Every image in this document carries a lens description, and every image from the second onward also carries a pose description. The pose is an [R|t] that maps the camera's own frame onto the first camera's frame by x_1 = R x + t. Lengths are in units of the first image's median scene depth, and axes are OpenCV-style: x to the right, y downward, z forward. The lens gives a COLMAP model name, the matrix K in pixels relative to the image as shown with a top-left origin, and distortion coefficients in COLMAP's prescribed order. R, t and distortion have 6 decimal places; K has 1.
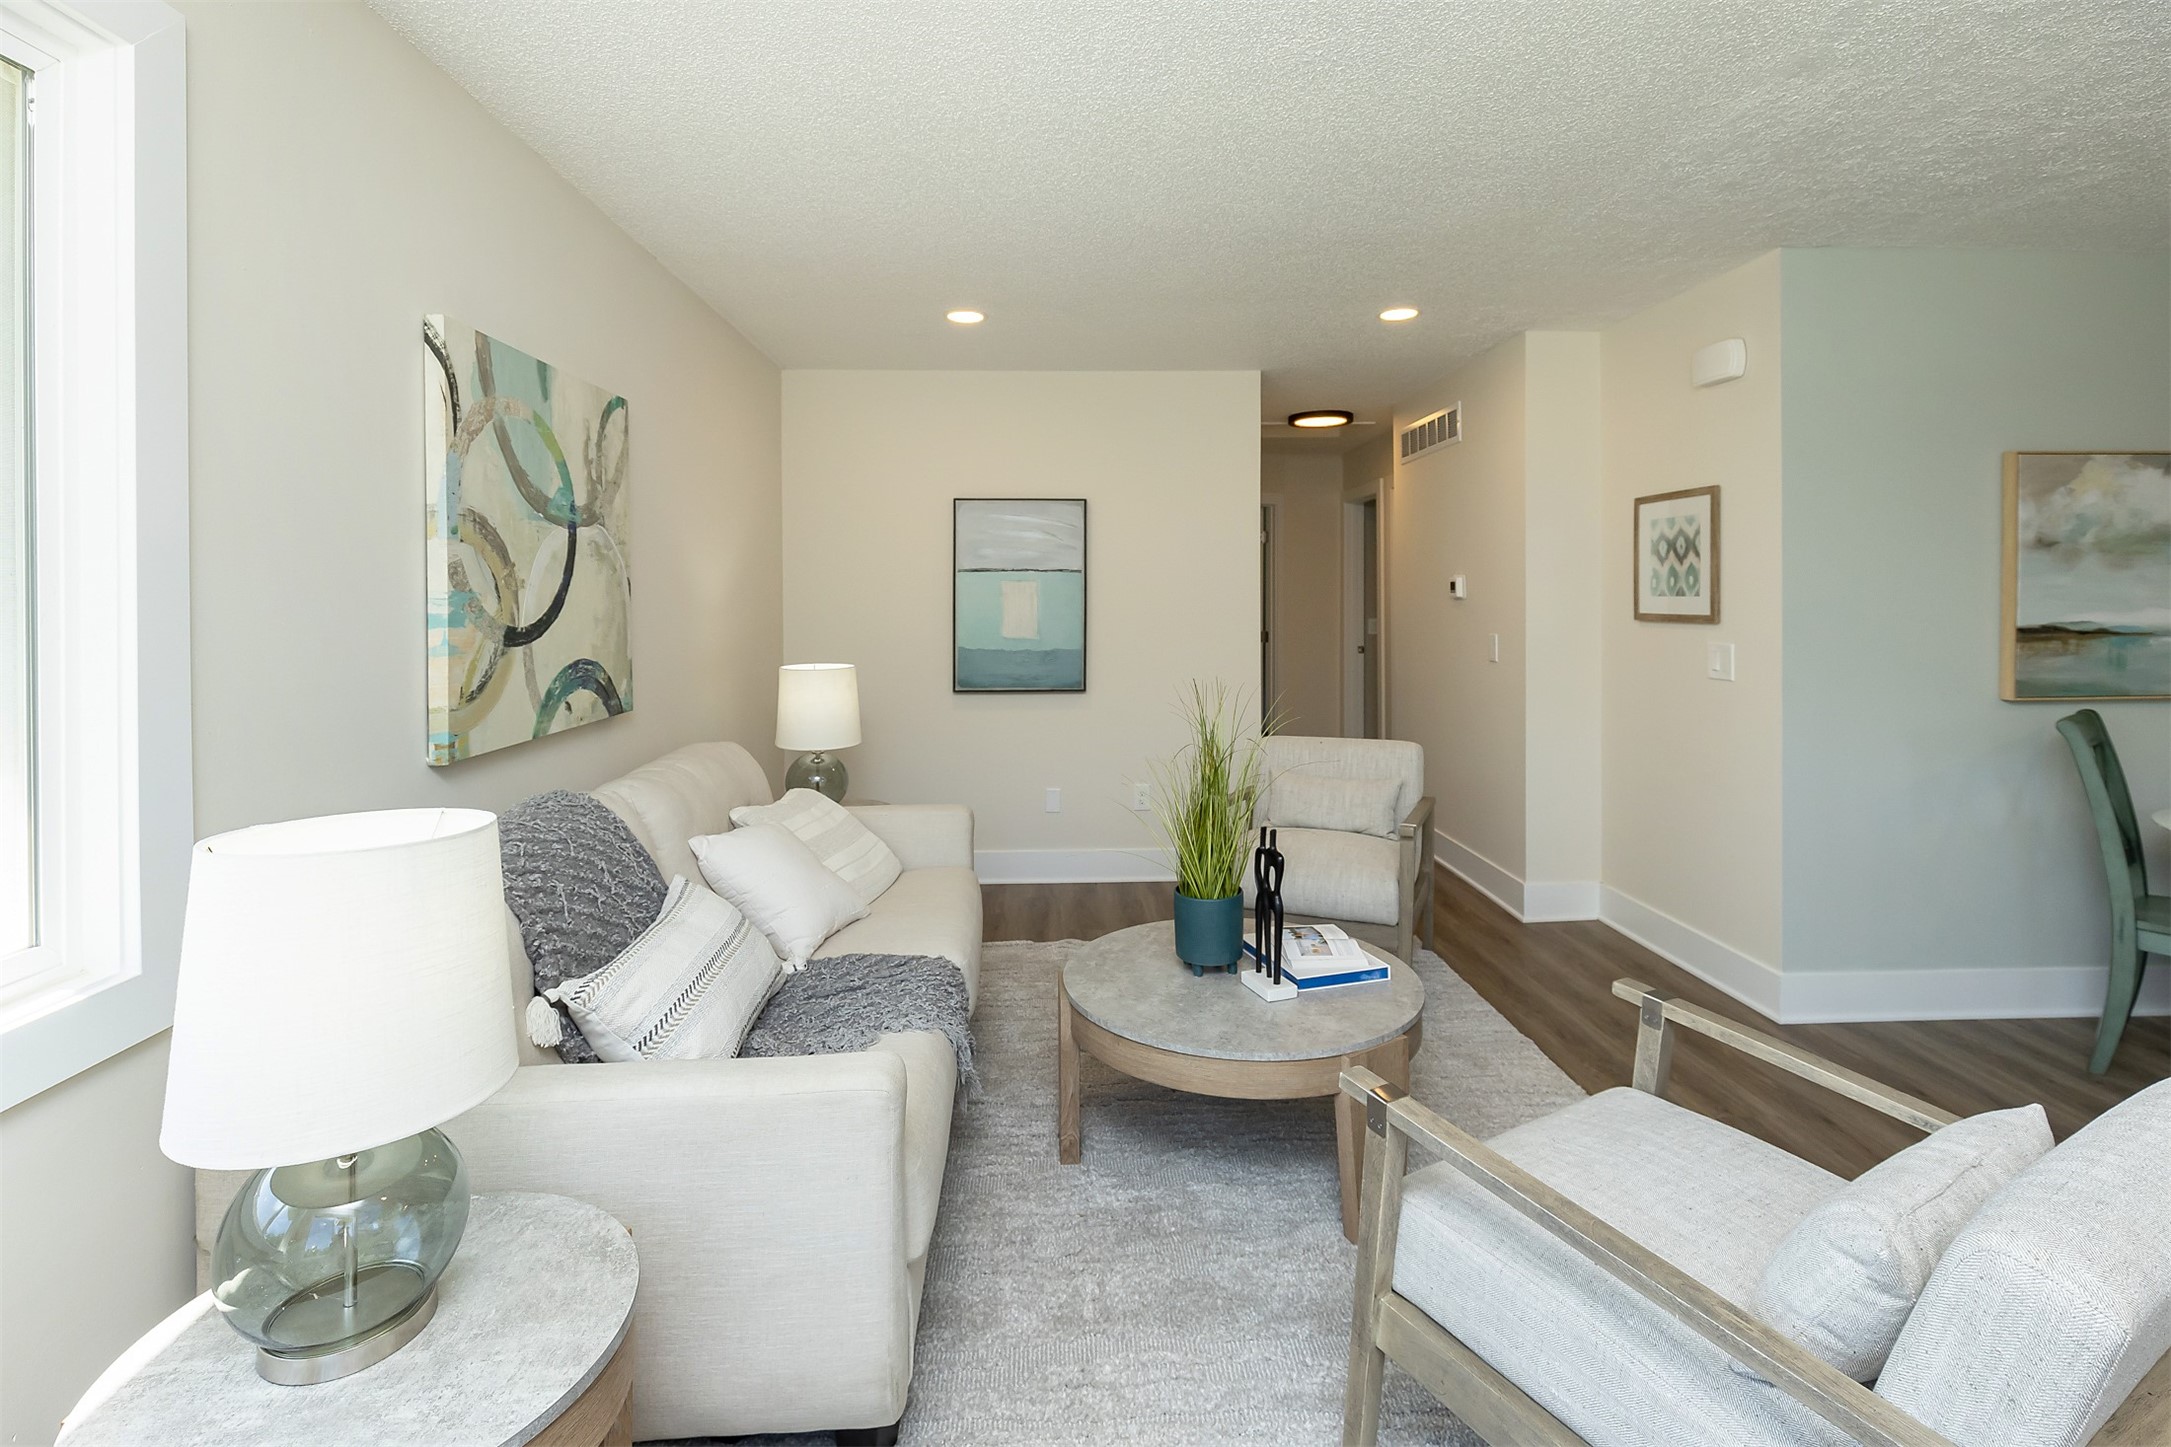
lens RADIAL K [[1015.2, 0, 1091.2], [0, 1015.2, 598.4], [0, 0, 1]] dist [-0.002291, -0.000413]
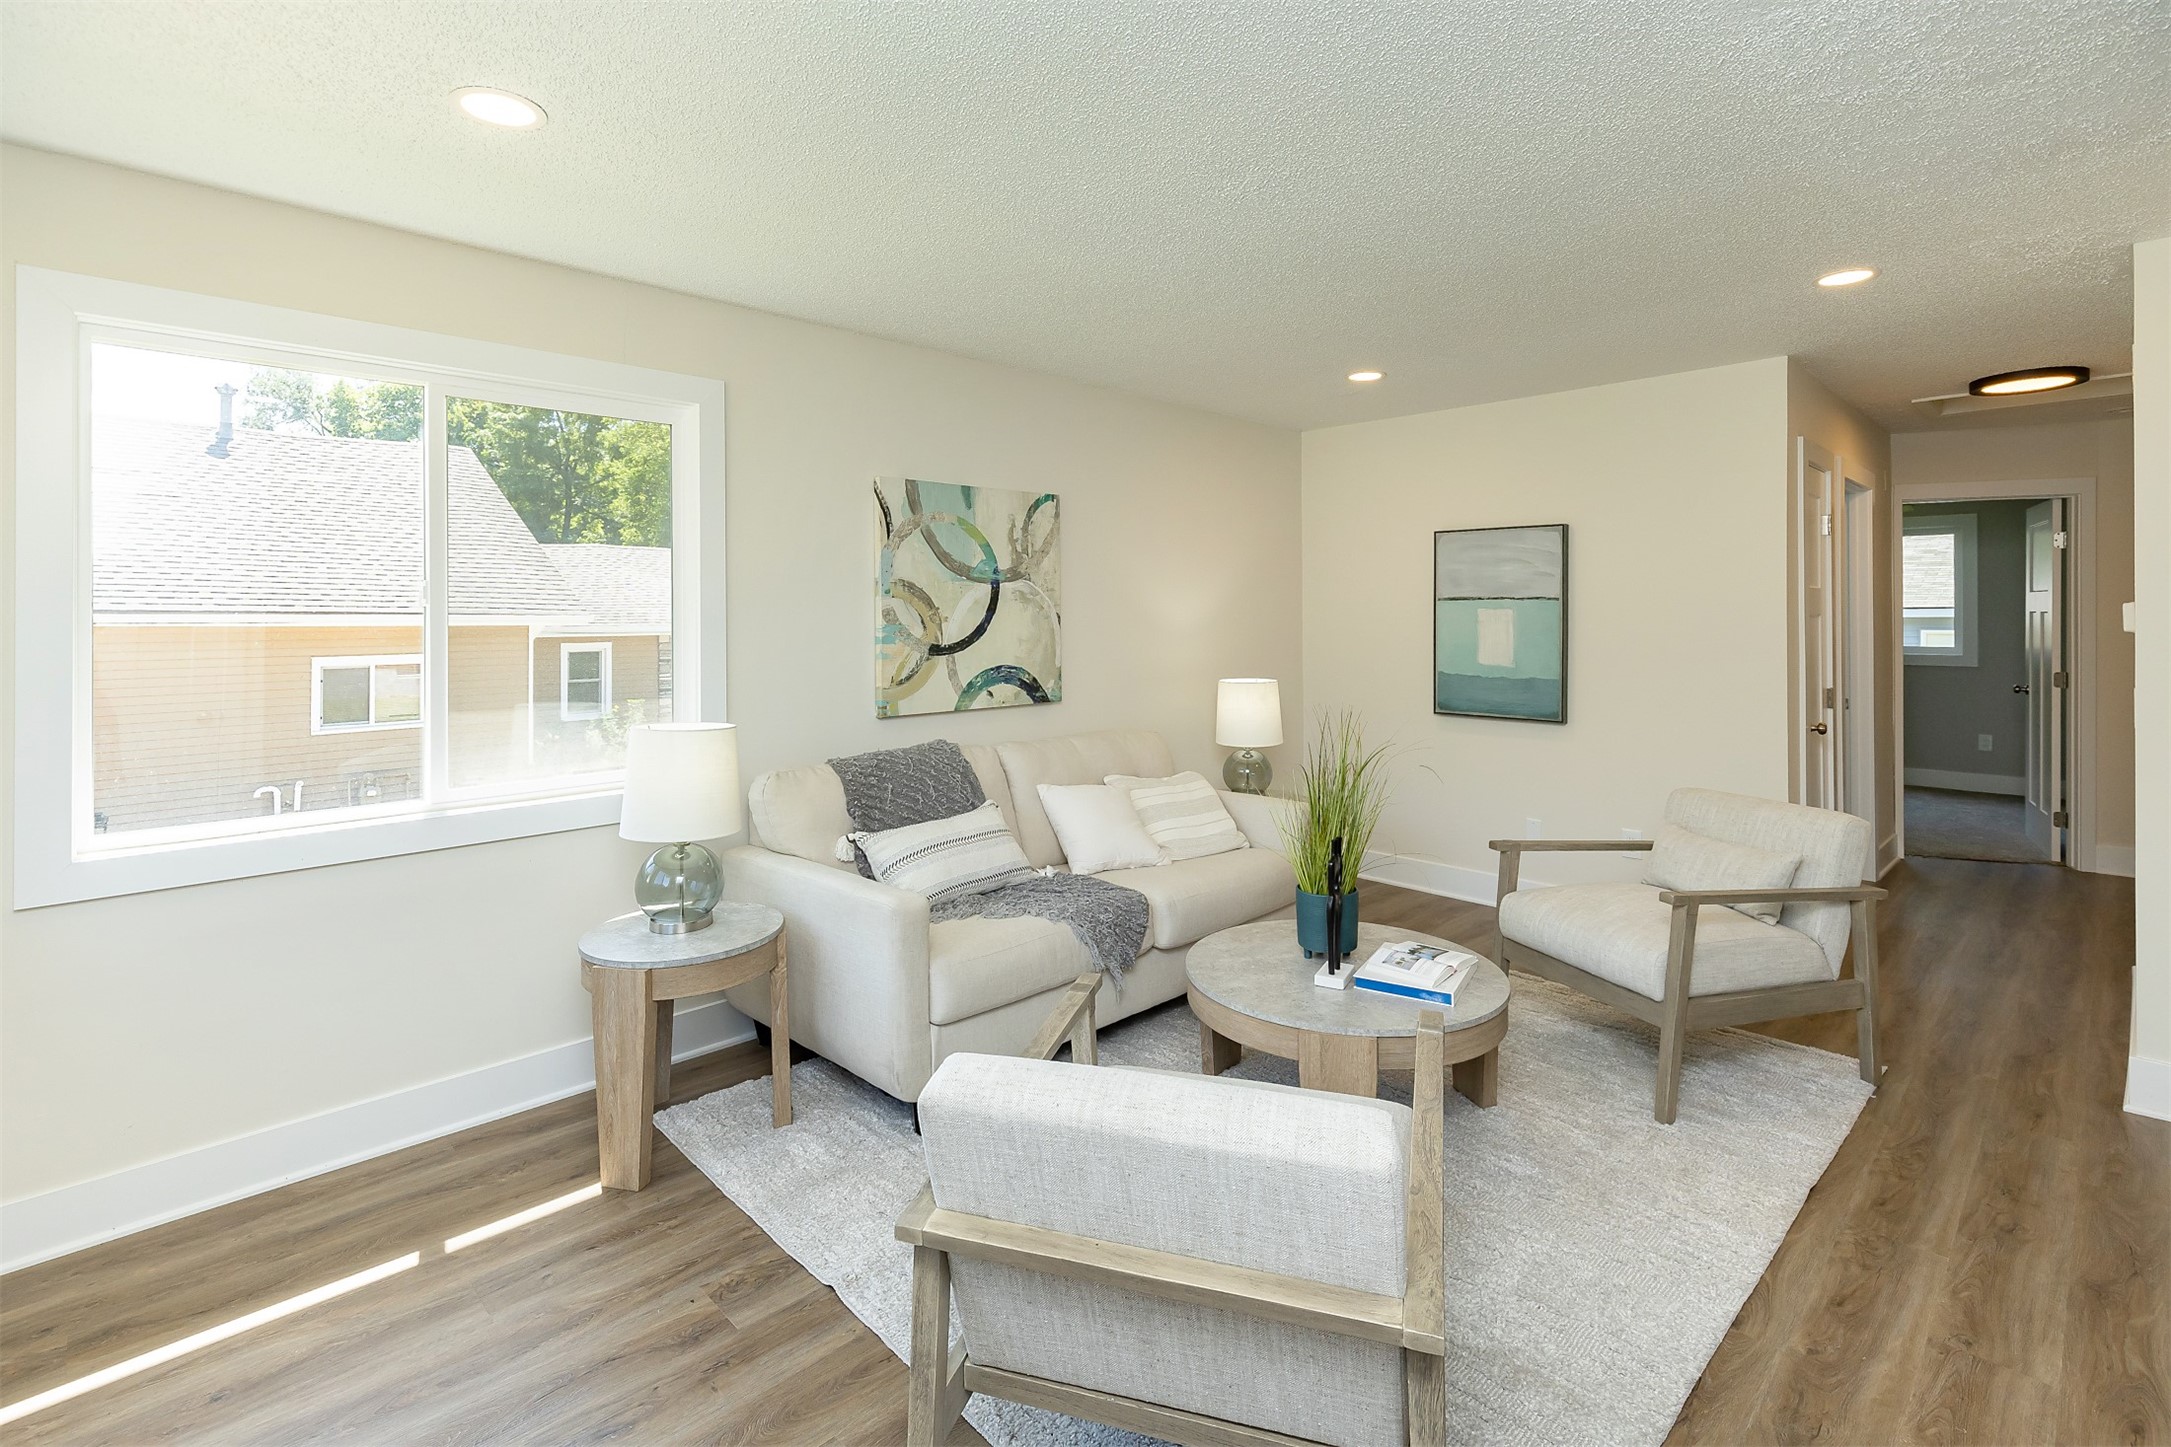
lens RADIAL K [[1011.3, 0, 1086.1], [0, 1011.3, 616.6], [0, 0, 1]] dist [0.002389, -0.000147]
pose [[0.659508, 0.004026, -0.751686, 0.798019], [-0.001724, 0.999991, 0.003843, -0.023328], [0.751695, -0.001238, 0.659510, 0.045516]]
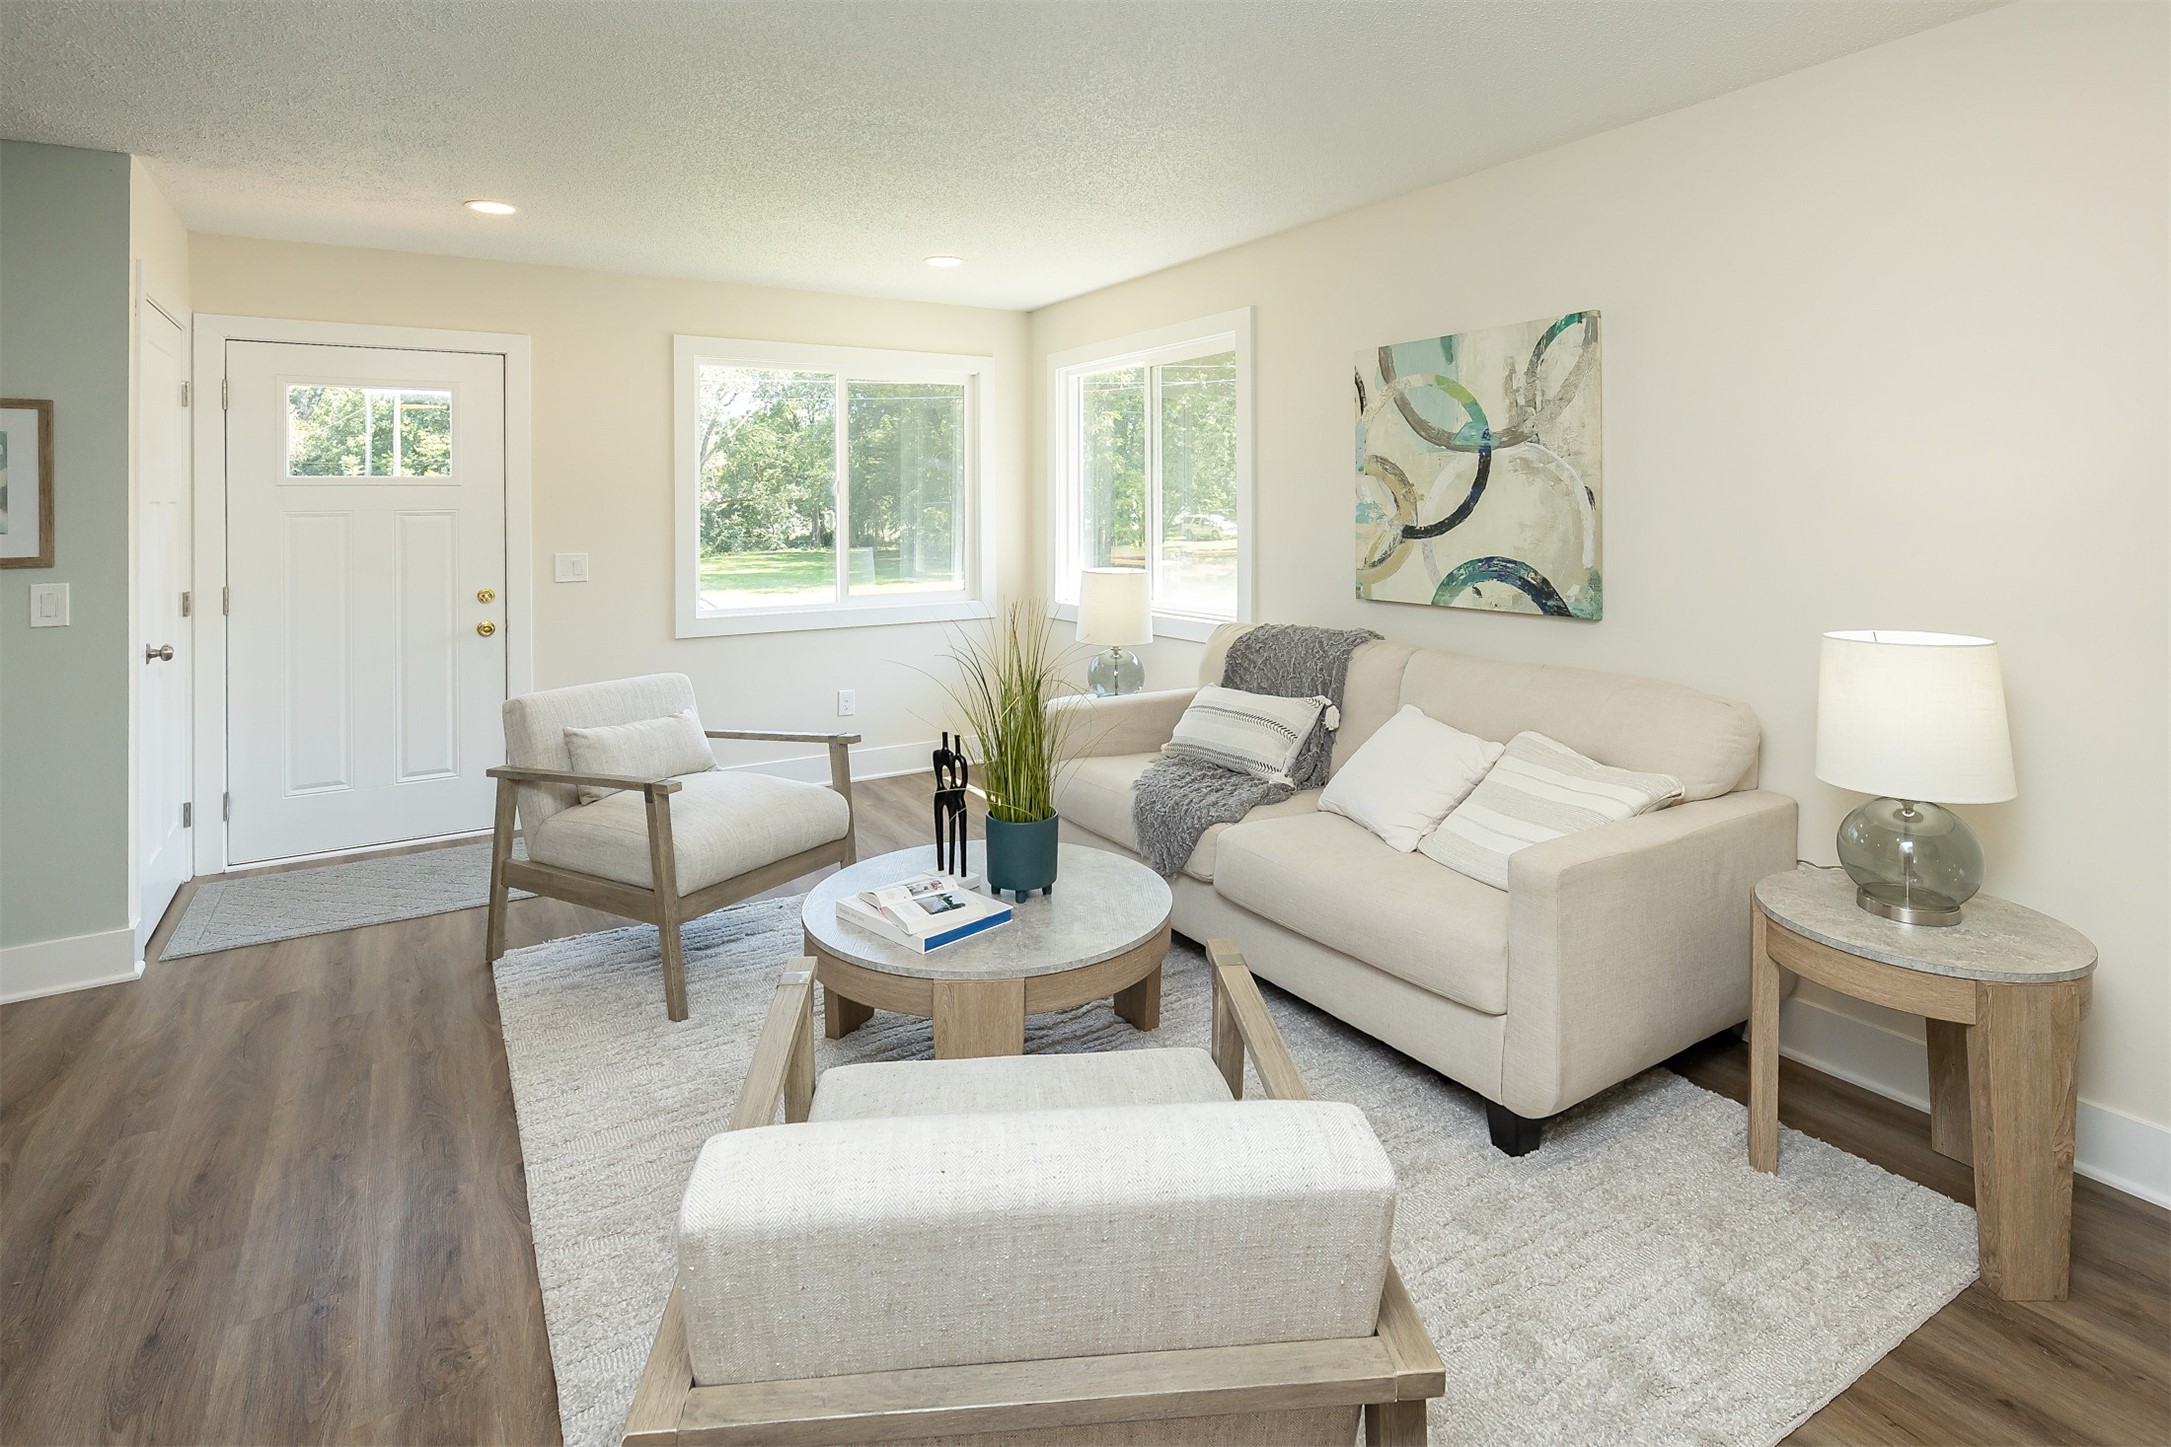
lens RADIAL K [[1023.8, 0, 1089.6], [0, 1023.8, 504.7], [0, 0, 1]] dist [0.001779, 0.000180]
pose [[-0.865311, 0.009408, -0.501147, 0.551862], [0.008454, 0.999956, 0.004174, -0.012501], [0.501164, -0.000625, -0.865352, 1.858099]]
